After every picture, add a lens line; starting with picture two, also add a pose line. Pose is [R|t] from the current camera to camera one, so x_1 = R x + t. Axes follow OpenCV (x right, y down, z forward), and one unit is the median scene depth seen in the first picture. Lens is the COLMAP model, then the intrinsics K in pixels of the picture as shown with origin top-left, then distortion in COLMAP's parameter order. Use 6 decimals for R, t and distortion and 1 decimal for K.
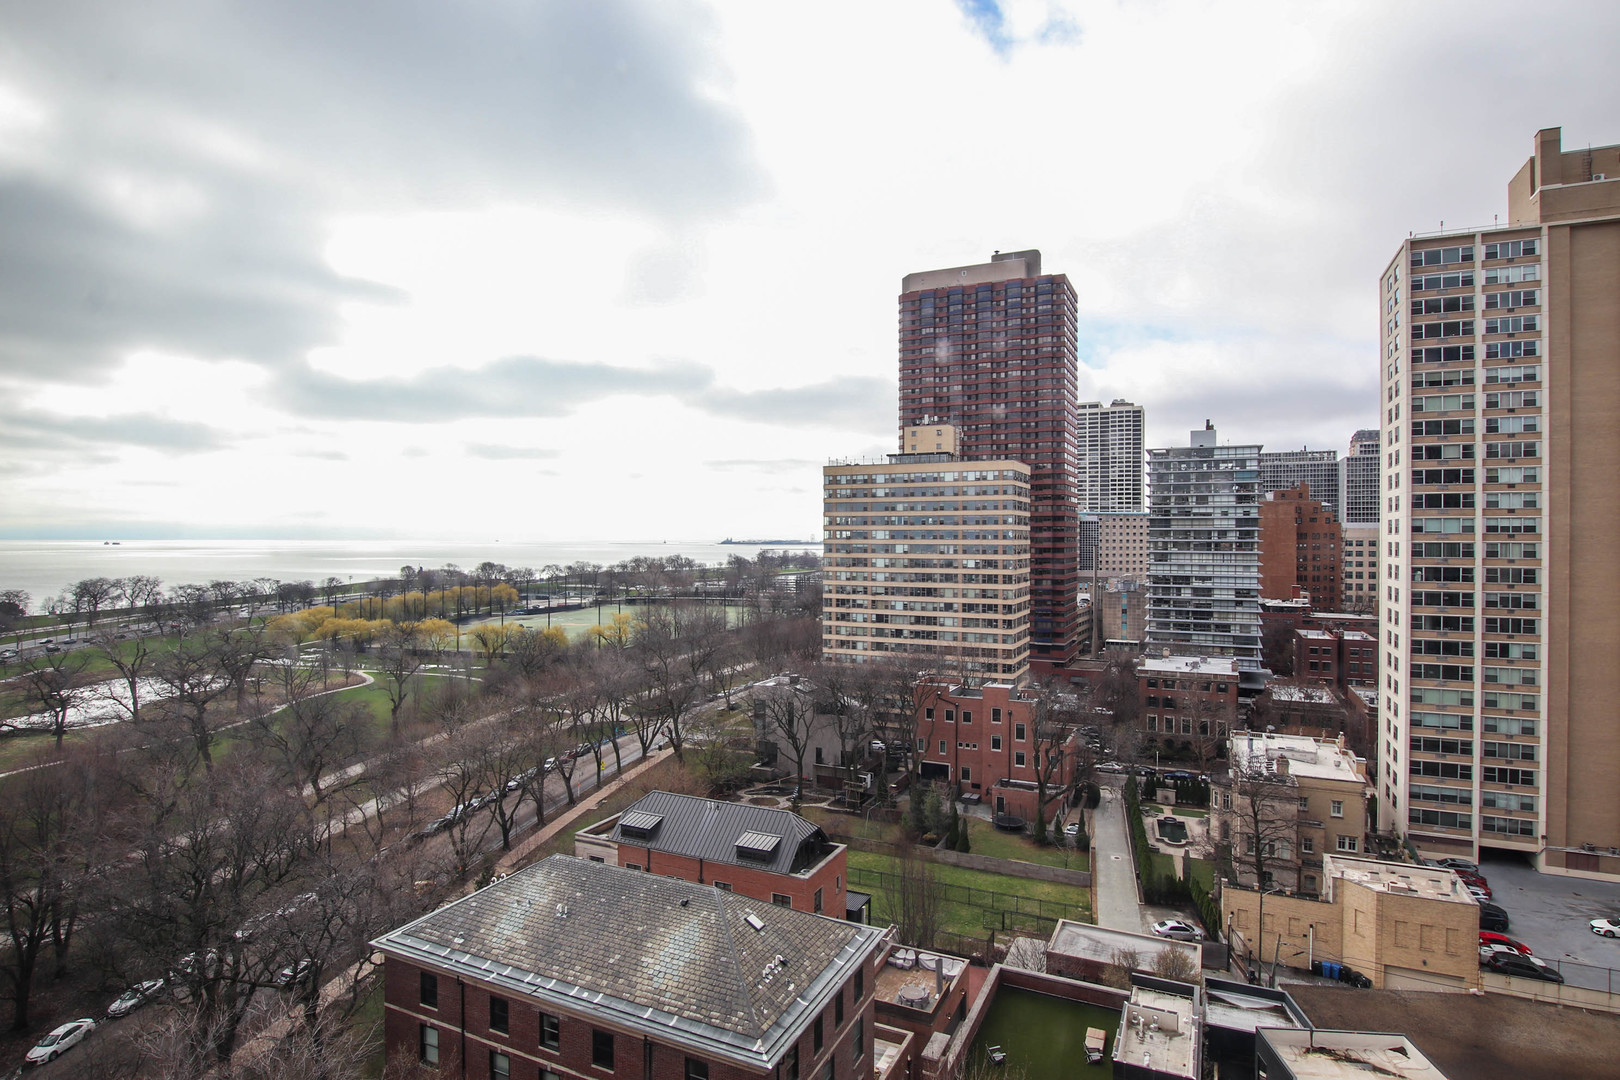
lens RADIAL K [[852.0, 0, 846.9], [0, 852.0, 533.7], [0, 0, 1]] dist [-0.021378, 0.001622]
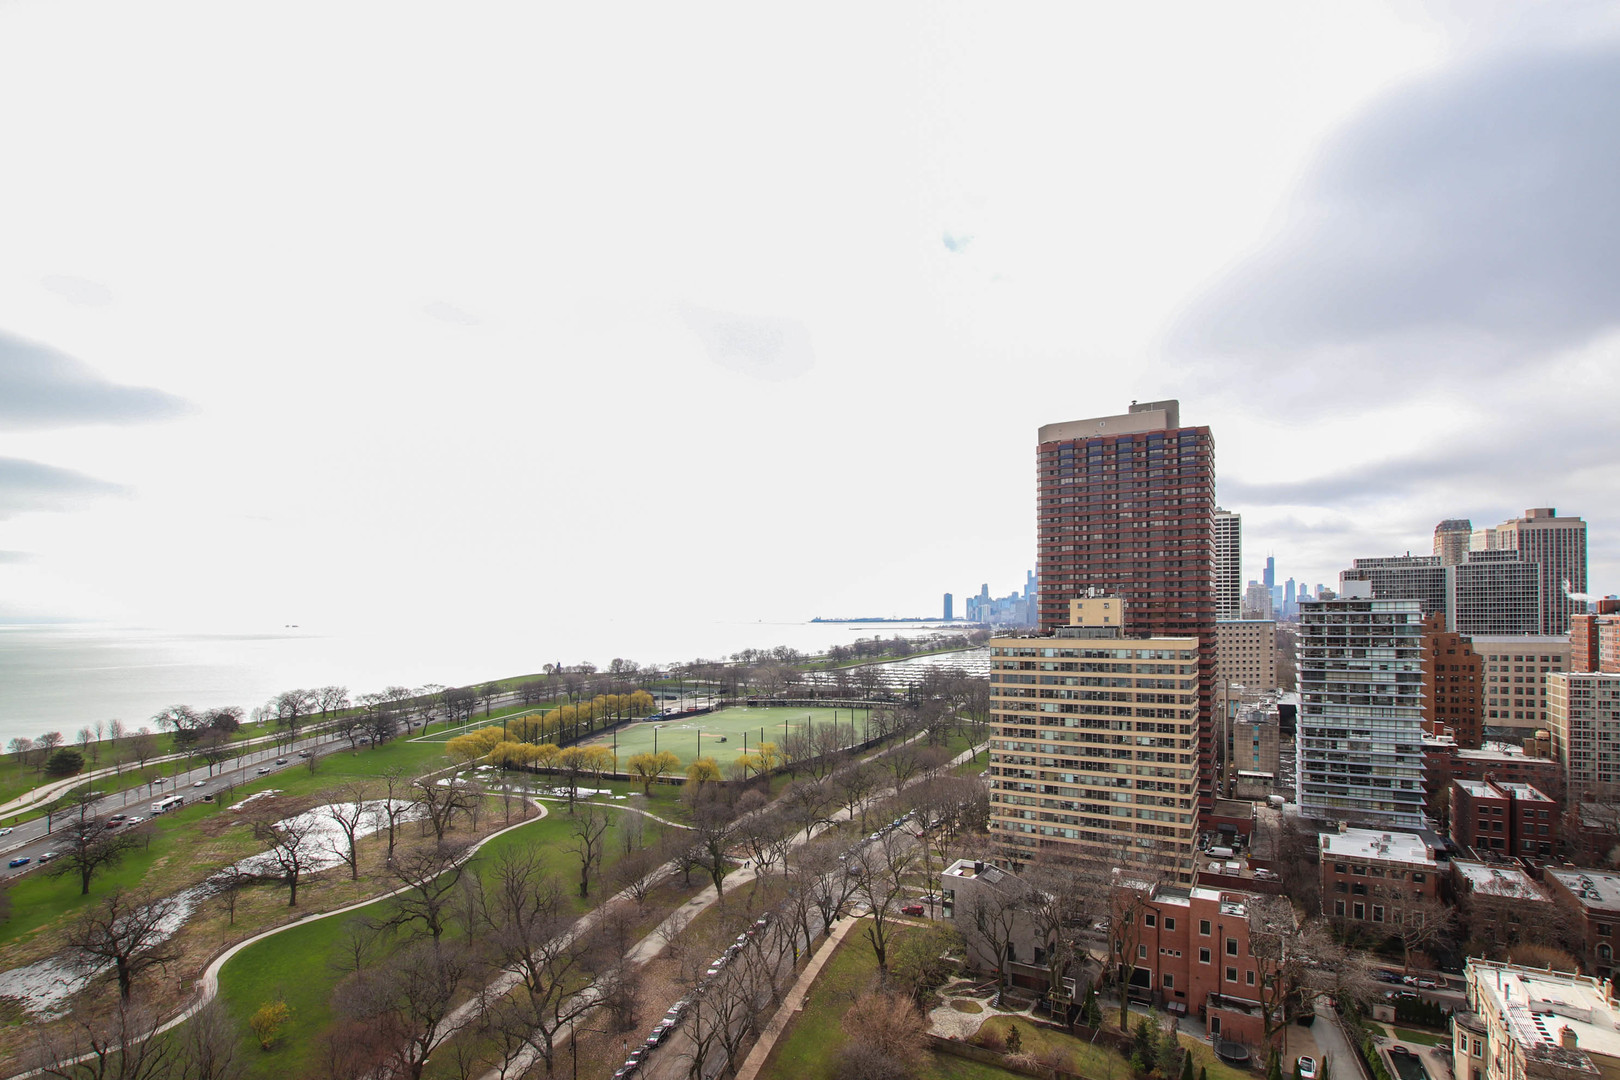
lens RADIAL K [[765.7, 0, 811.2], [0, 765.7, 554.6], [0, 0, 1]] dist [-0.021743, 0.001078]
pose [[0.995351, -0.007874, -0.095993, -0.133076], [0.006141, 0.999813, -0.018335, -0.143324], [0.096119, 0.017661, 0.995213, 0.056296]]
